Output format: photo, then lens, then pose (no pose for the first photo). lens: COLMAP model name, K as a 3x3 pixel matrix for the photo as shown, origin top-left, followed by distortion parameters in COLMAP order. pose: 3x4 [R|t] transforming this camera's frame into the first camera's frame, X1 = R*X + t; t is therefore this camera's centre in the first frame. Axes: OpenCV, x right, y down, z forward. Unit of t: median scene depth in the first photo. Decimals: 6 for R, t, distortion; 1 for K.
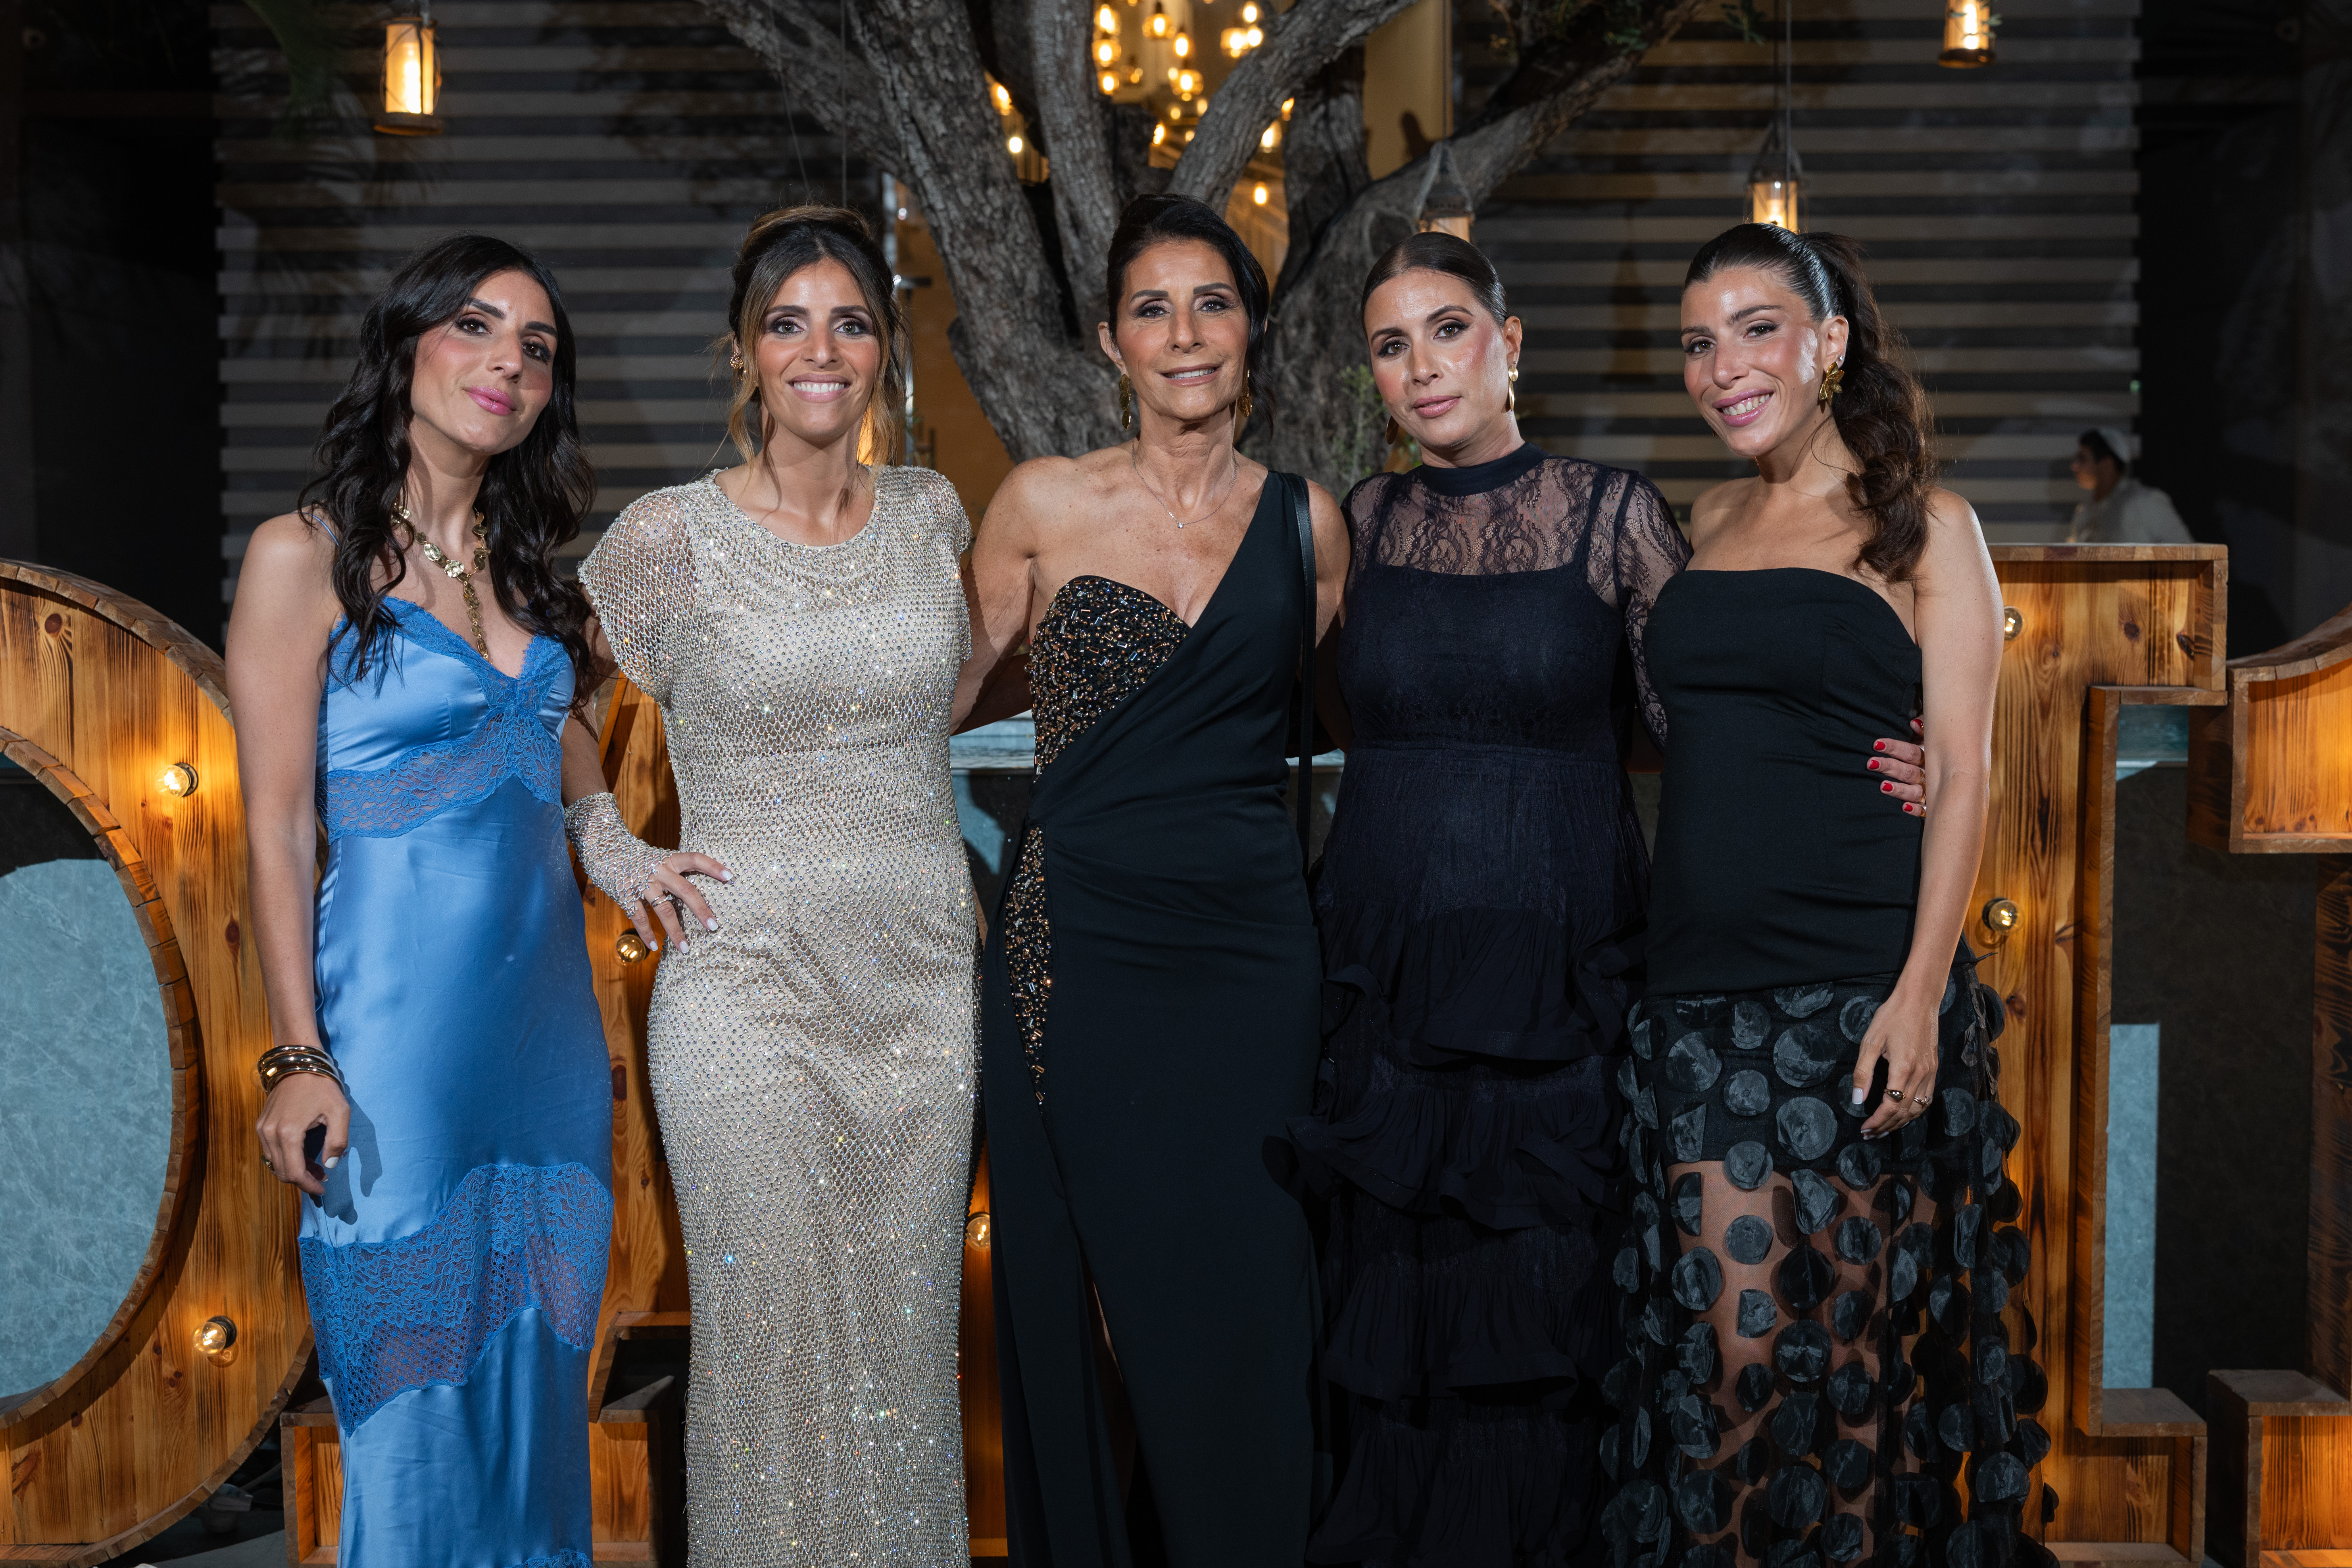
lens RADIAL K [[3362.9, 0, 1196.4], [0, 3362.9, 812.1], [0, 0, 1]] dist [0.002591, -0.002217]
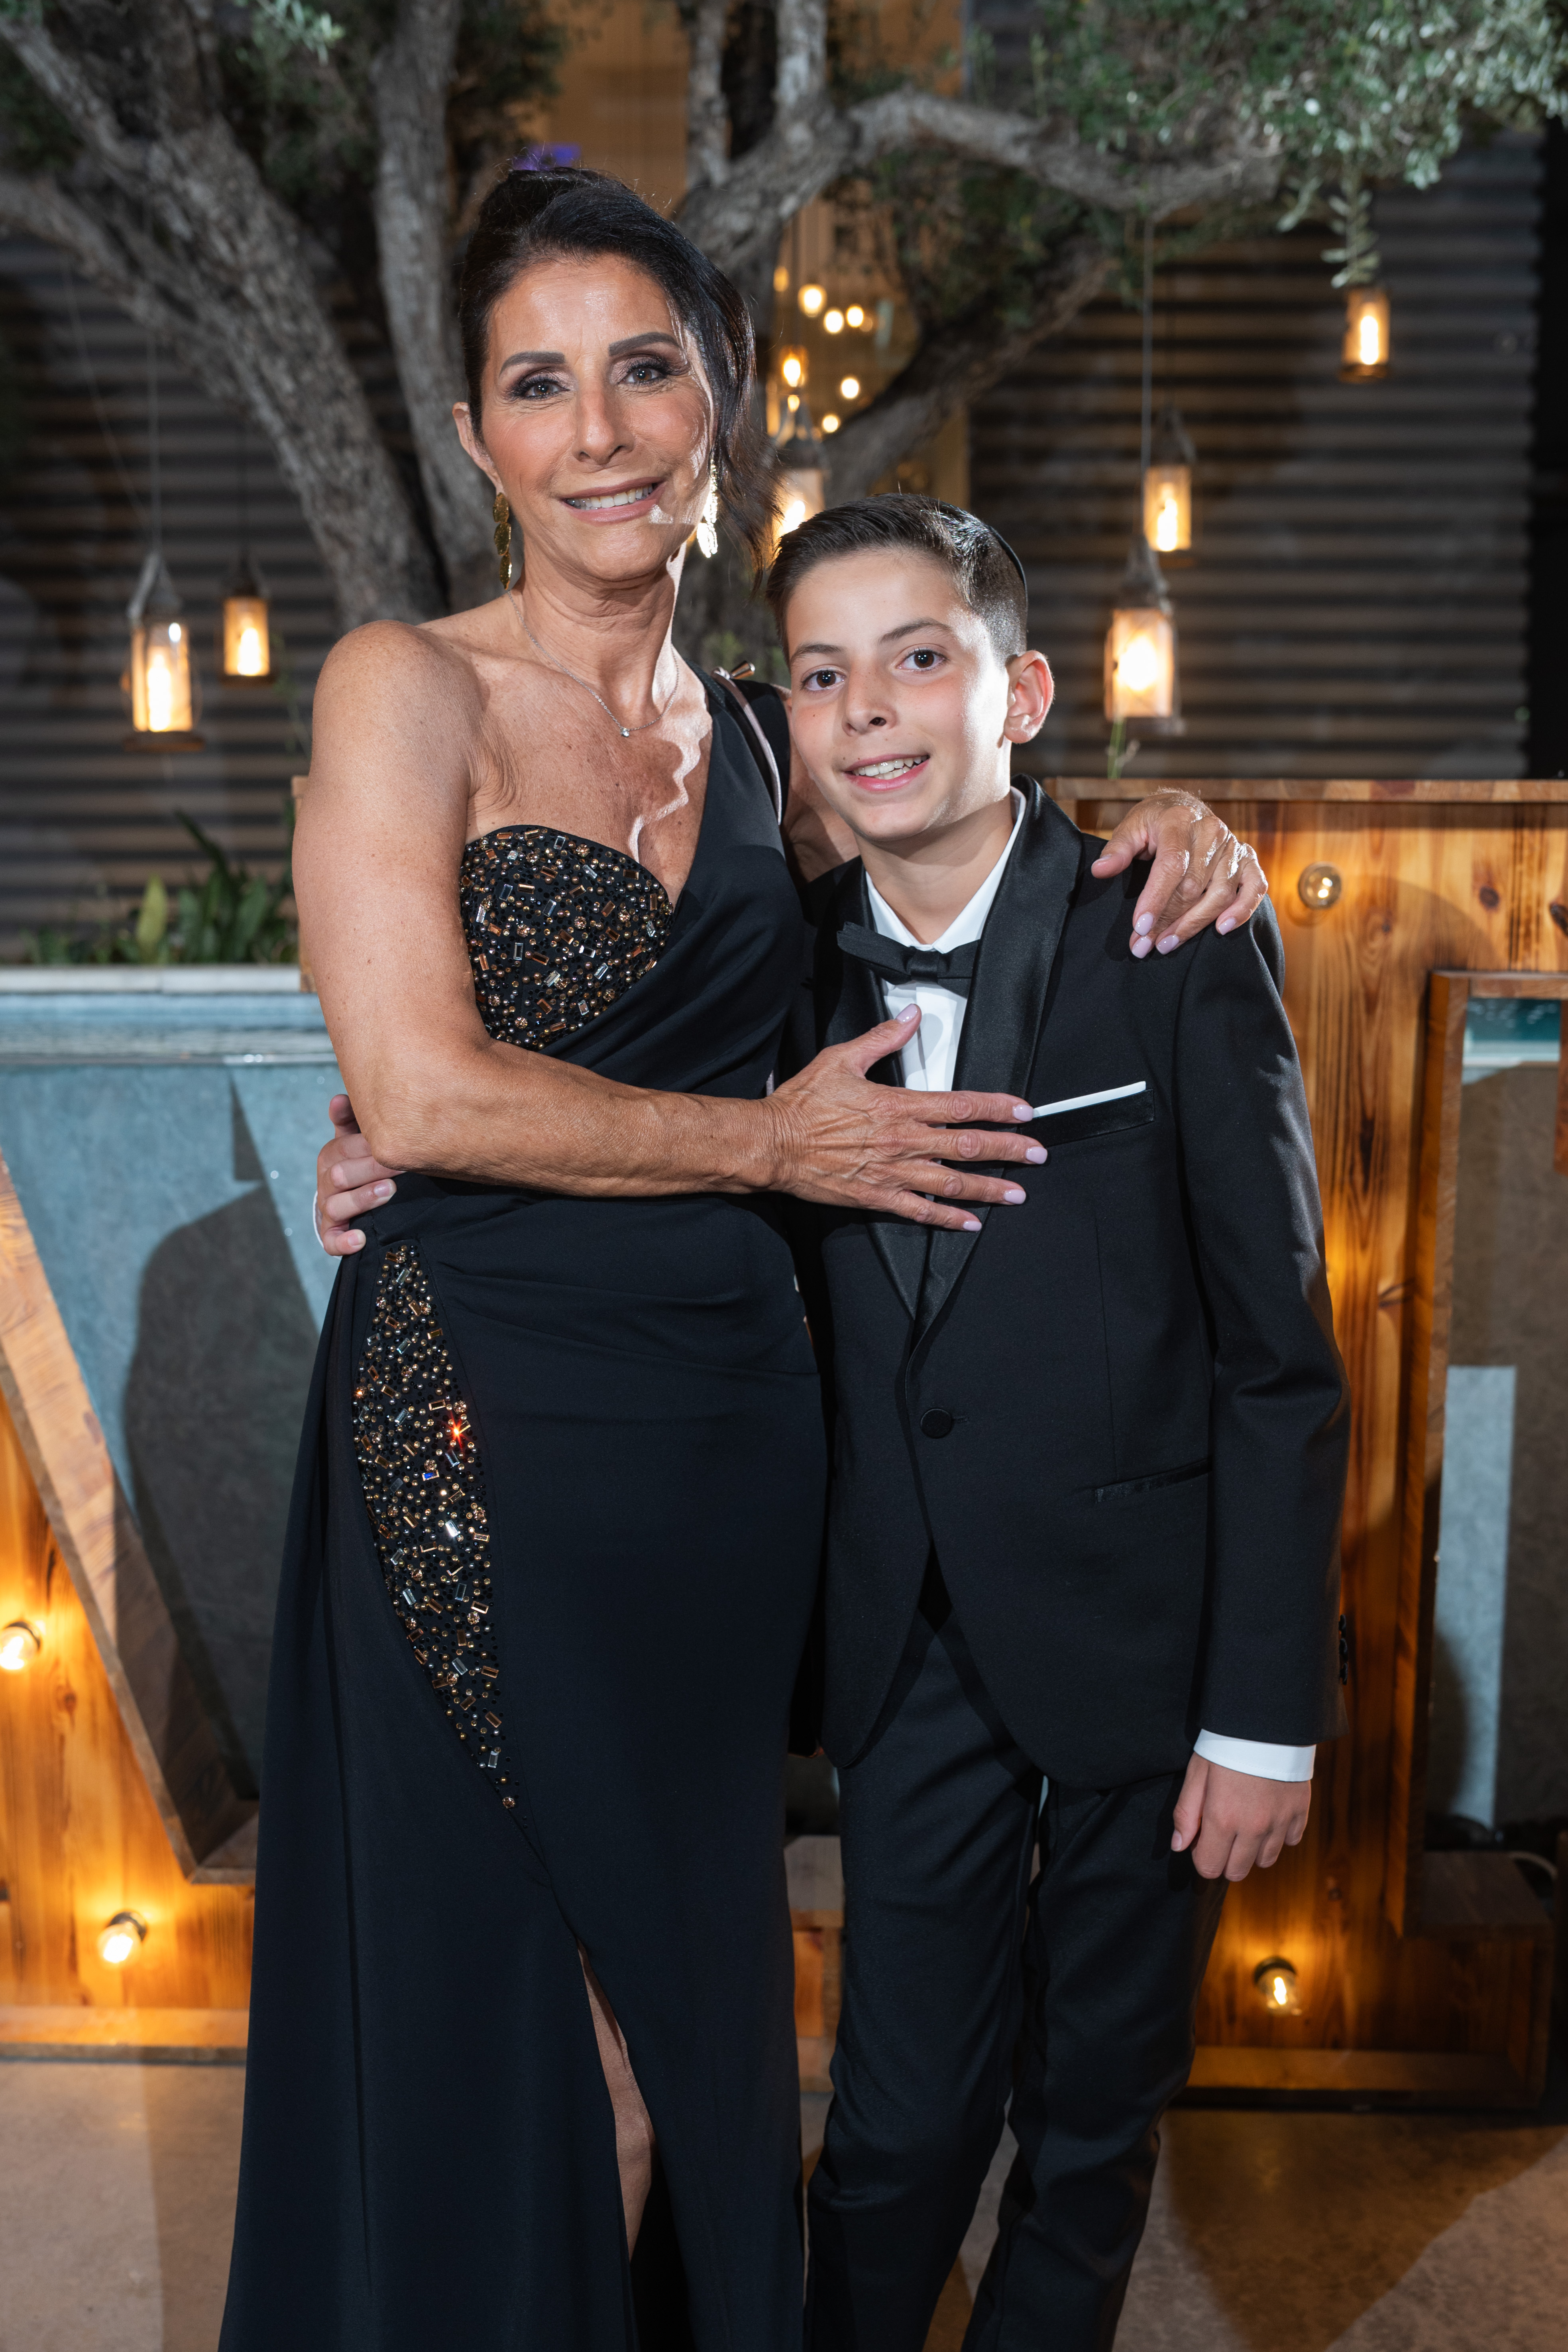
lens RADIAL K [[2372.7, 0, 766.2], [0, 2372.7, 1198.4], [0, 0, 1]] dist [-0.045173, 0.005903]
pose [[0.999328, 0.010263, -0.035192, 0.087551], [-0.007928, 0.997799, 0.065835, -0.013071], [0.035790, -0.065511, 0.997210, 0.298656]]
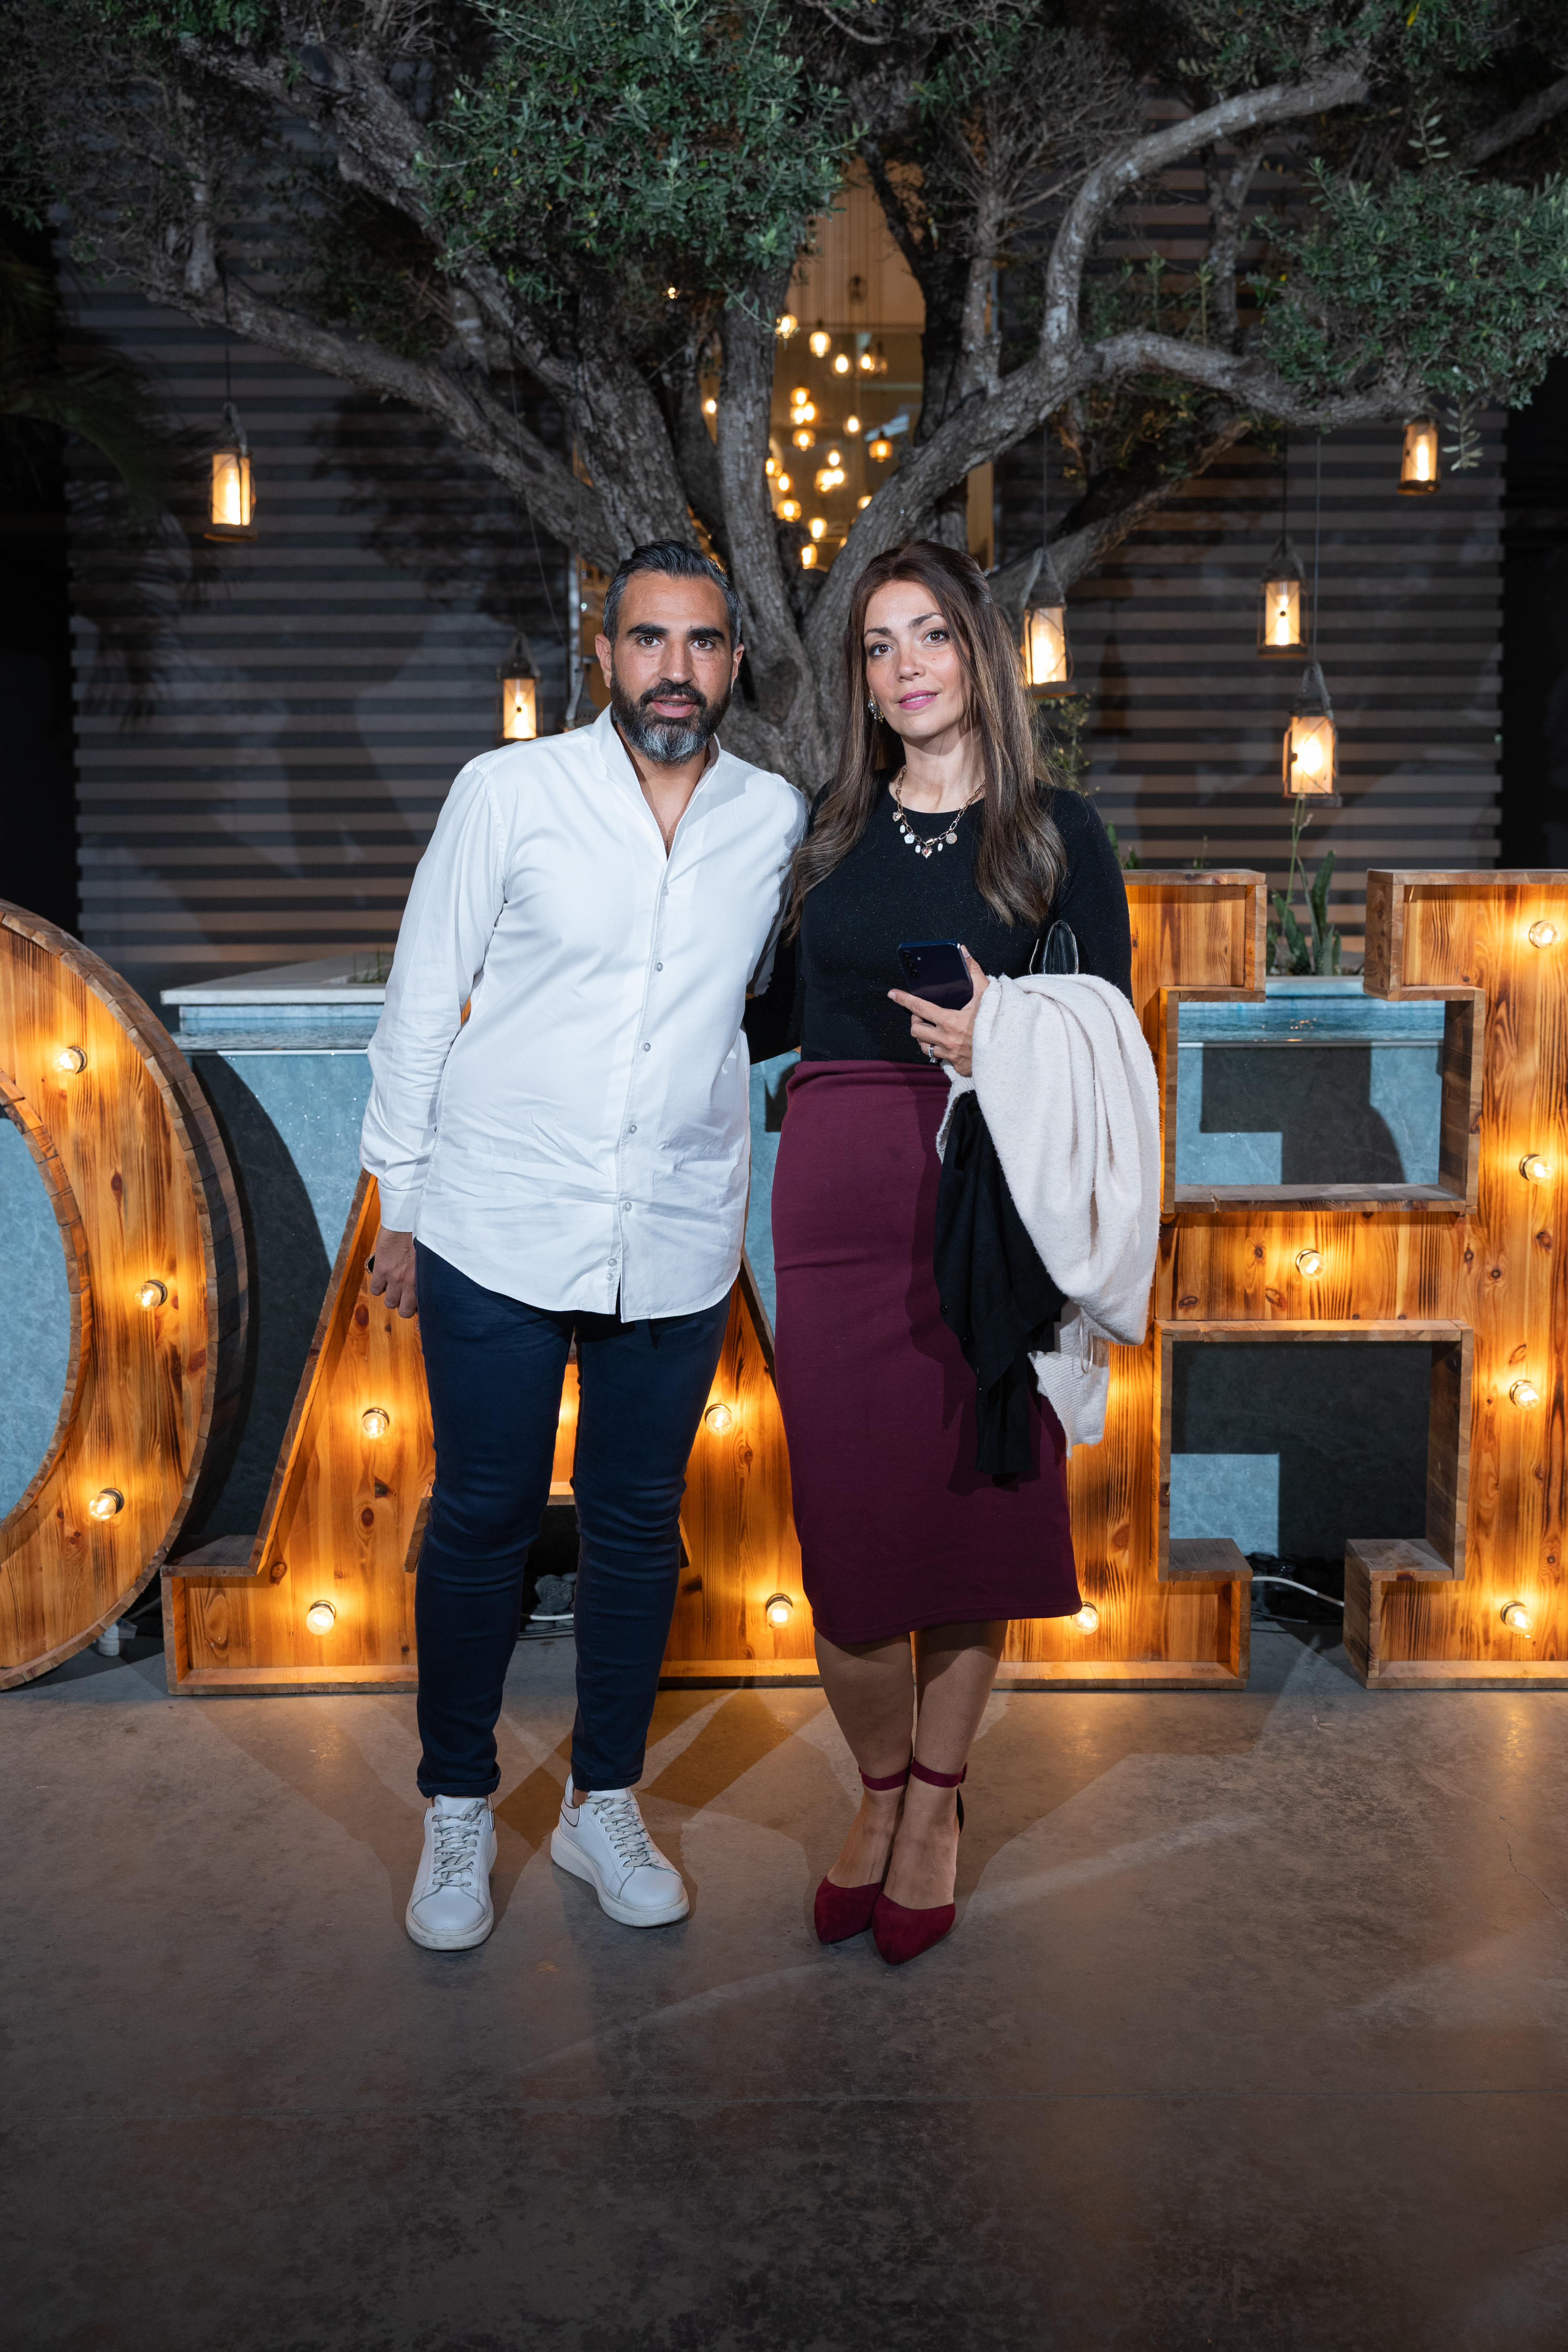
lens RADIAL K [[2414.0, 0, 810.3], [0, 2414.0, 1153.4], [0, 0, 1]] dist [0.000798, -0.014934]
pose [[0.999885, -0.000963, 0.015160, -0.028495], [0.000275, 0.998974, 0.045294, -0.010080], [-0.015188, -0.045284, 0.998859, 0.068639]]
